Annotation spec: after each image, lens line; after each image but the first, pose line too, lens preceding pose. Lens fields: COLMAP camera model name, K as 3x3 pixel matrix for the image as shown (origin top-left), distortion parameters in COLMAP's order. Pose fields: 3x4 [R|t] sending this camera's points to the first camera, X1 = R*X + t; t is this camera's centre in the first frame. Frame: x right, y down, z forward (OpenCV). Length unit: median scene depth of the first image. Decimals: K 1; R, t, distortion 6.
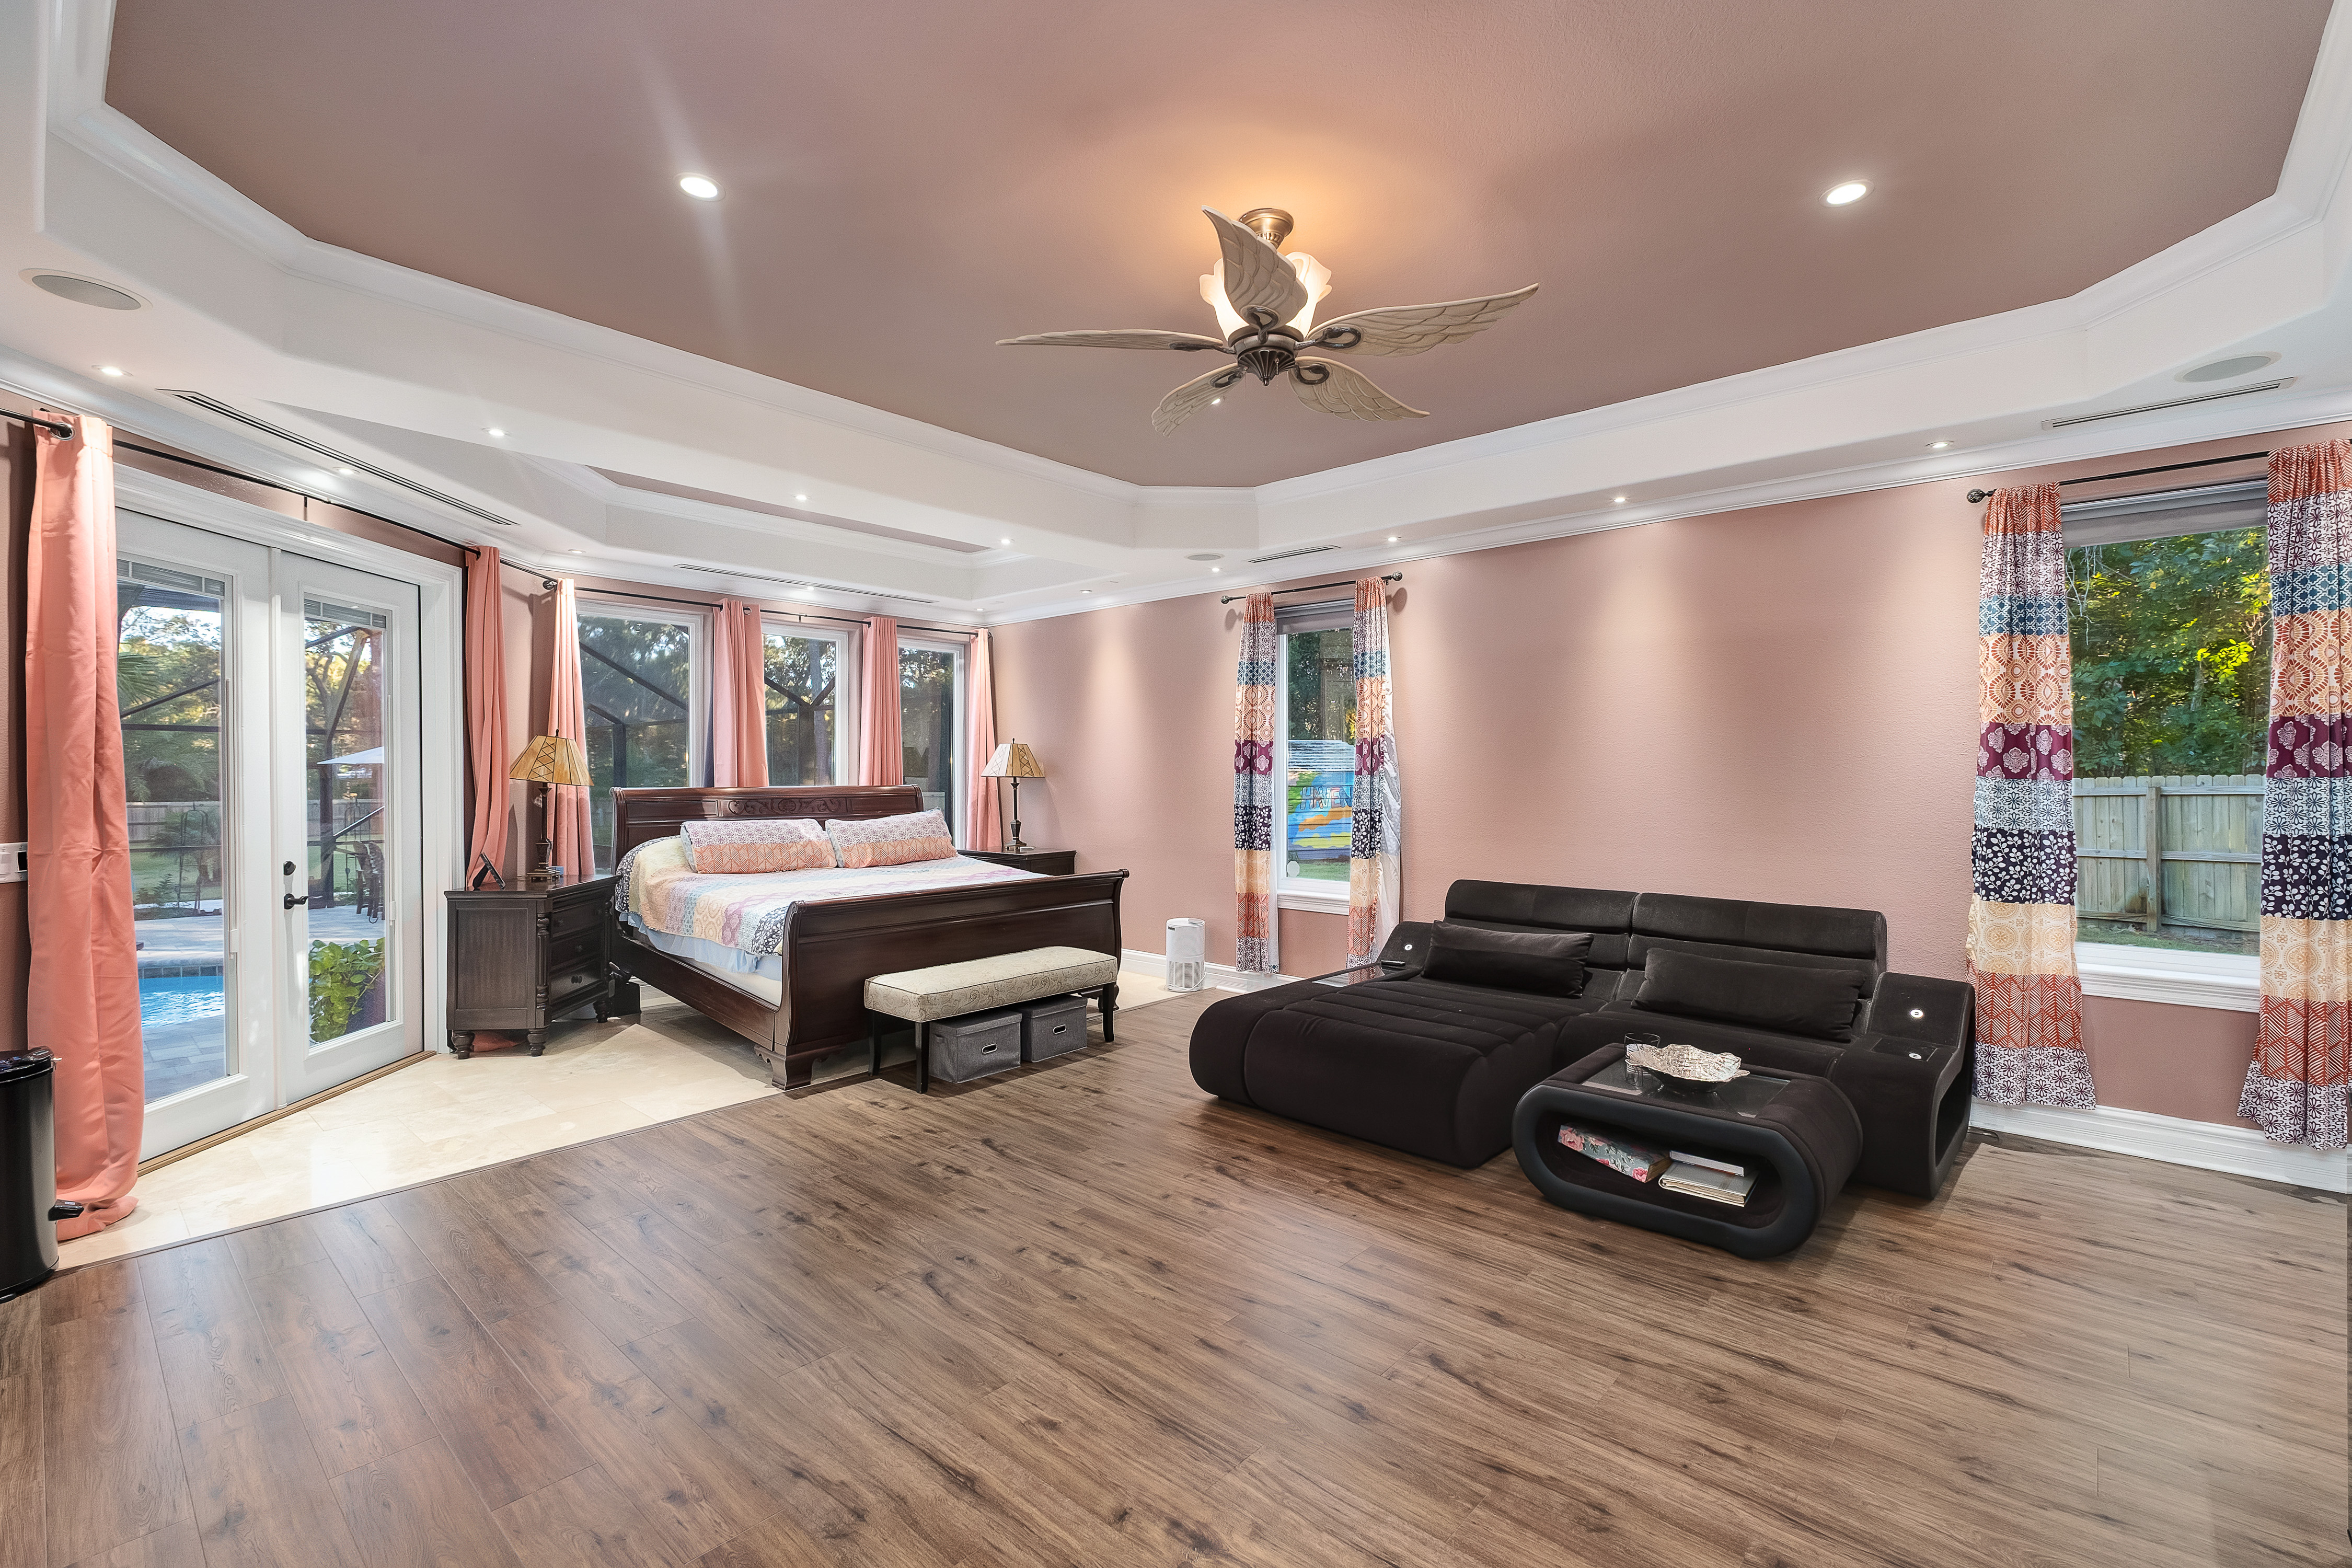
lens RADIAL K [[1025.9, 0, 1177.6], [0, 1025.9, 783.1], [0, 0, 1]] dist [0.000394, -0.000040]
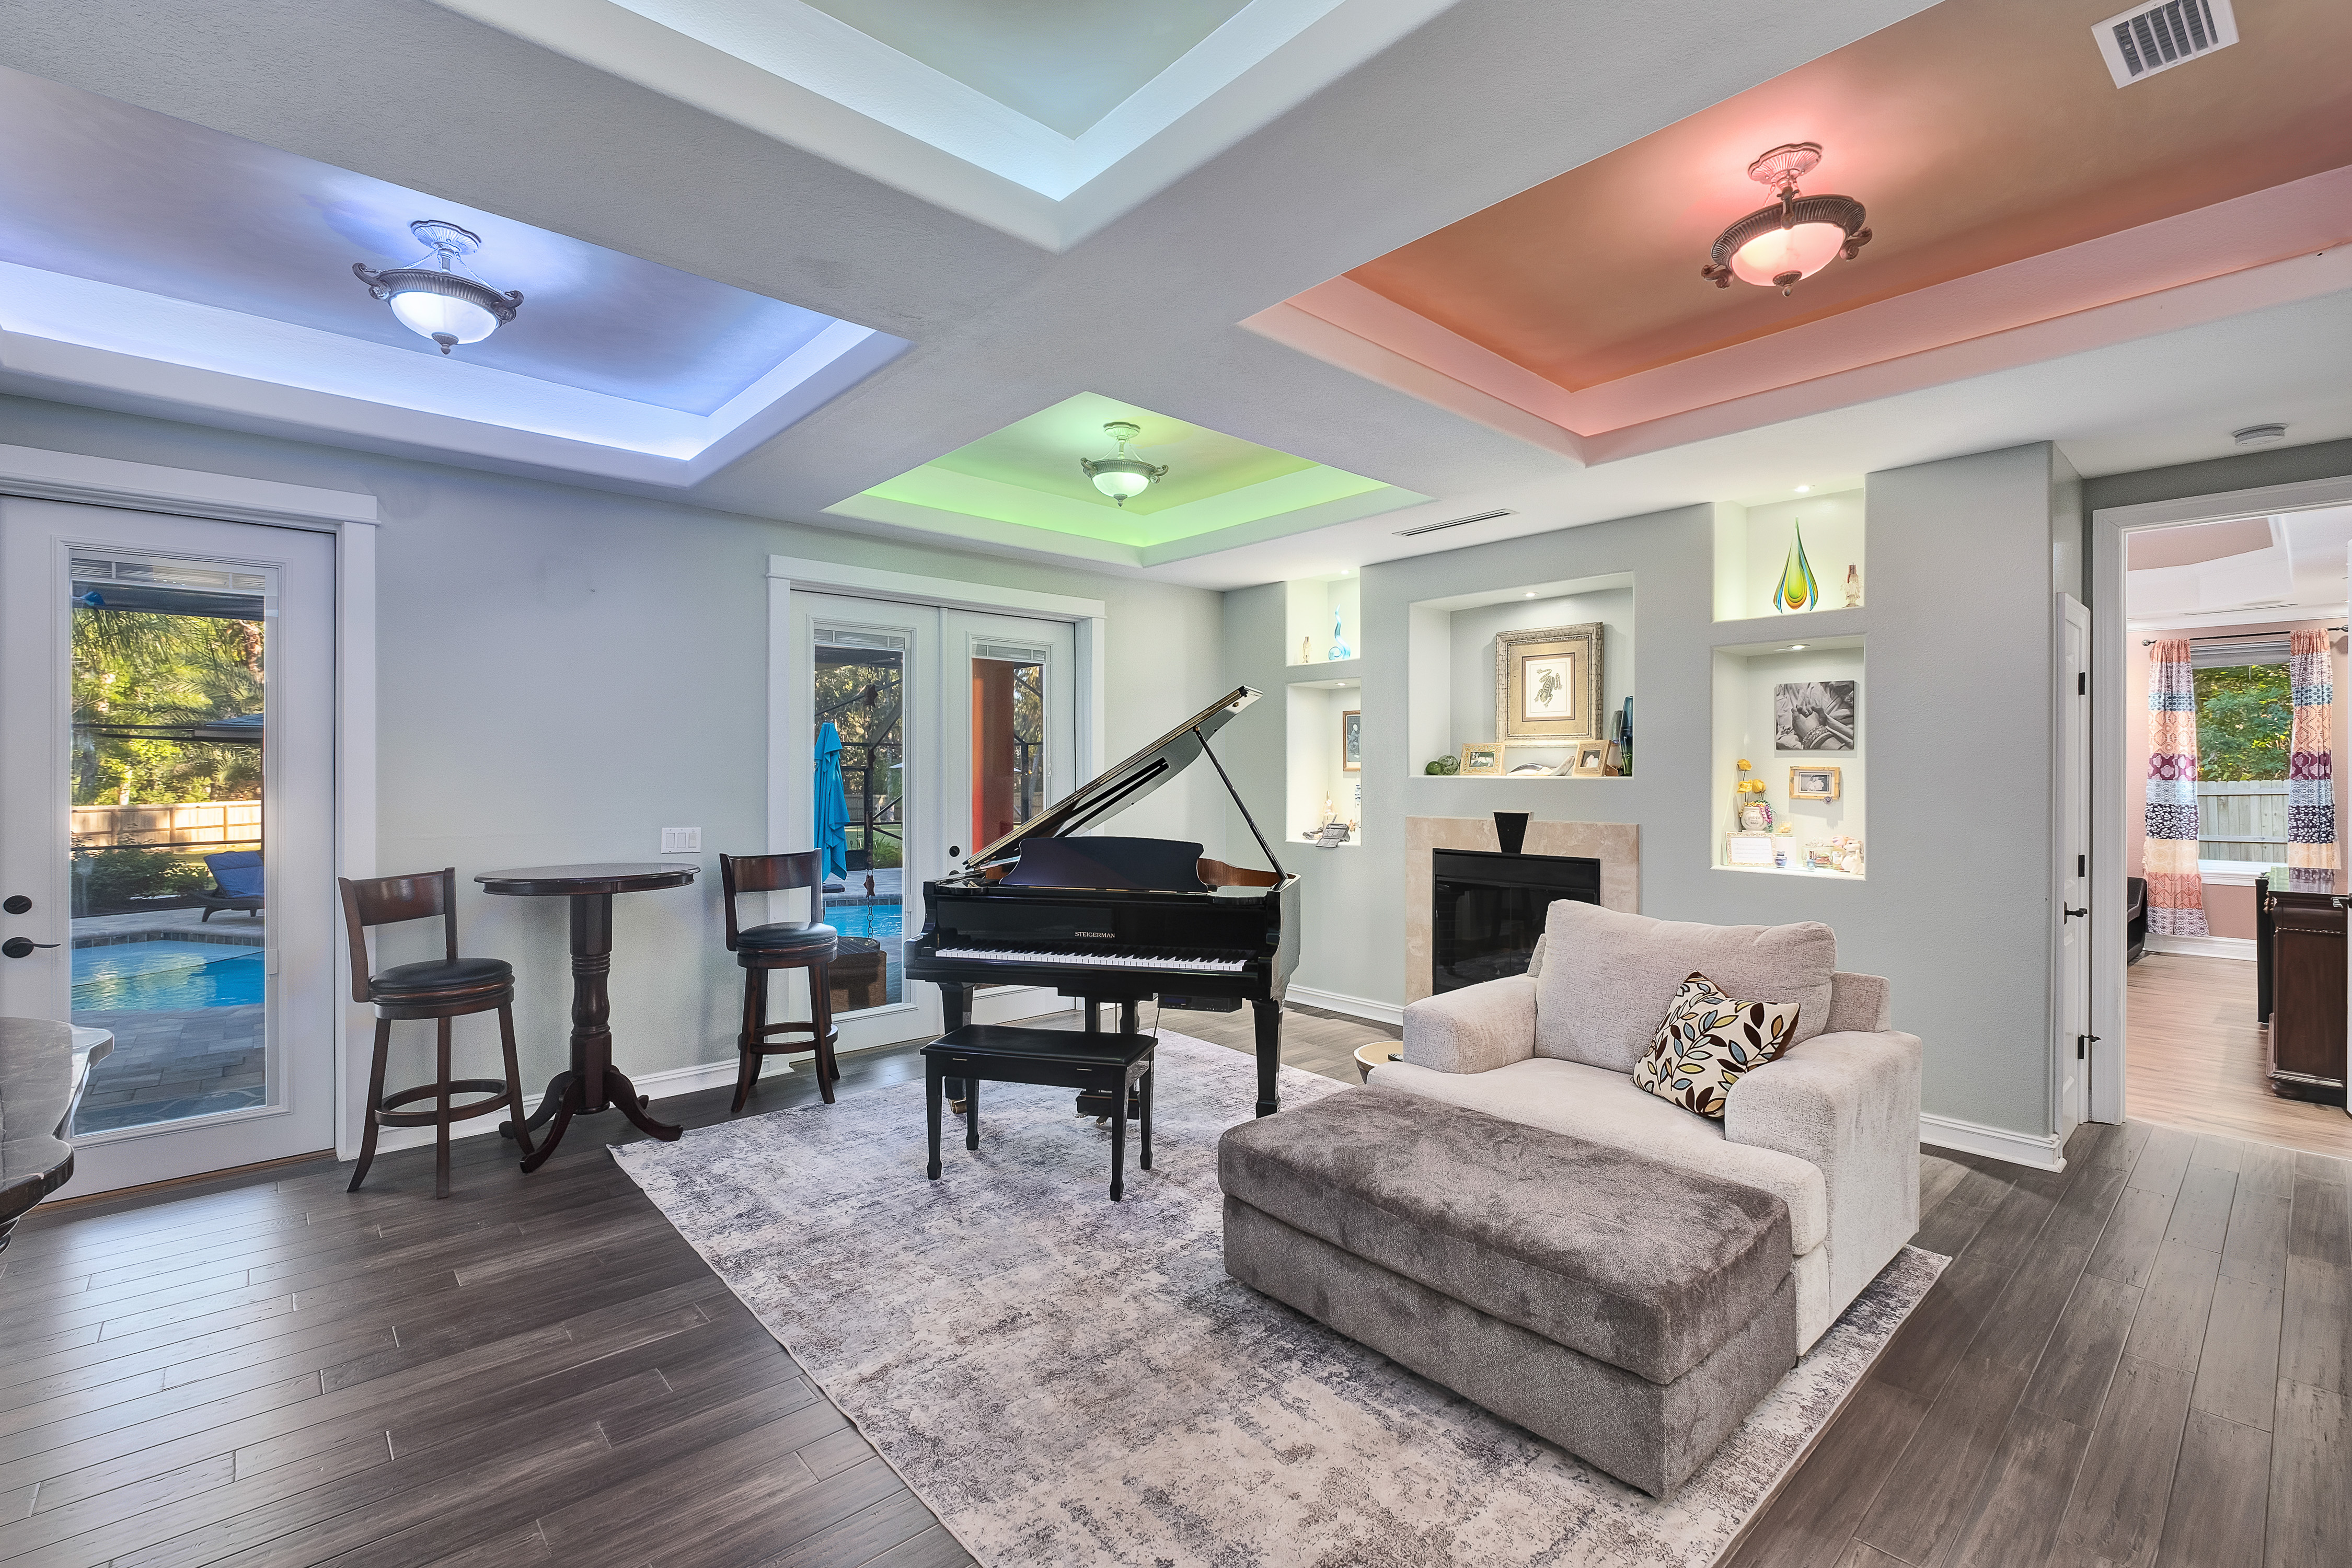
lens RADIAL K [[1025.9, 0, 1175.3], [0, 1025.9, 775.3], [0, 0, 1]] dist [0.000394, -0.000040]
pose [[0.994170, 0.001709, -0.107813, -0.971413], [-0.002647, 0.999960, -0.008562, 0.009514], [0.107794, 0.008798, 0.994134, -1.302102]]
